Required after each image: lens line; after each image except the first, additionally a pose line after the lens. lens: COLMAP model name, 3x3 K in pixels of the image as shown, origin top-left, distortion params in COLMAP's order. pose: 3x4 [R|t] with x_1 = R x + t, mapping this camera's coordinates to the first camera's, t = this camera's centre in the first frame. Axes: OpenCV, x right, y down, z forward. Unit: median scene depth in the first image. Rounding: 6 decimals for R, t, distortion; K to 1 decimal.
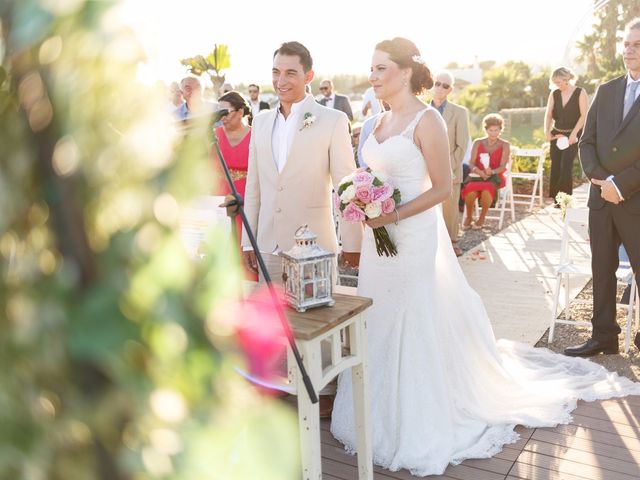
lens RADIAL K [[675.2, 0, 320.0], [0, 675.2, 240.0], [0, 0, 1]] dist [0.004660, -0.007802]
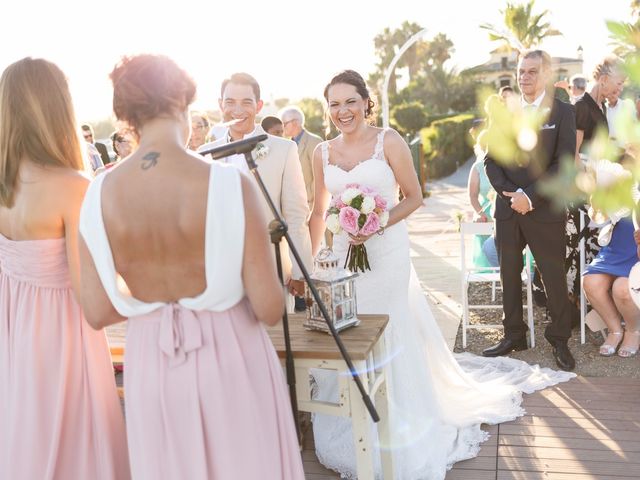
lens RADIAL K [[675.2, 0, 320.0], [0, 675.2, 240.0], [0, 0, 1]] dist [0.004660, -0.007802]
pose [[0.955865, -0.080182, 0.282653, -0.212585], [0.095582, 0.994573, -0.041101, 0.004572], [-0.277823, 0.066304, 0.958341, 0.029285]]
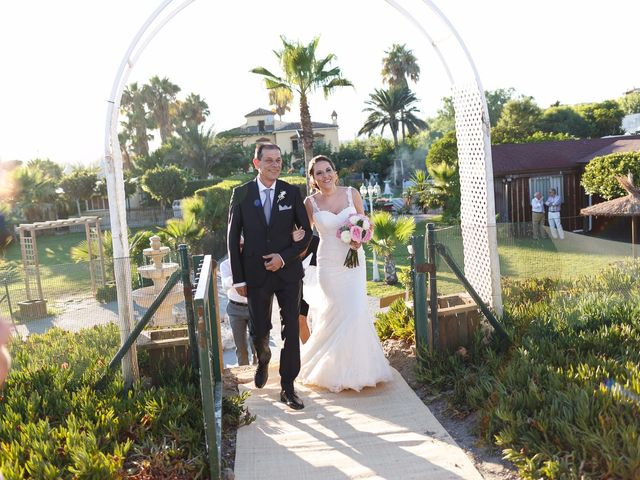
lens RADIAL K [[675.2, 0, 320.0], [0, 675.2, 240.0], [0, 0, 1]] dist [0.004660, -0.007802]
pose [[0.793246, -0.082612, 0.603271, 0.714845], [0.167581, 0.982112, -0.085862, -0.508173], [-0.585386, 0.169206, 0.792901, 2.088025]]
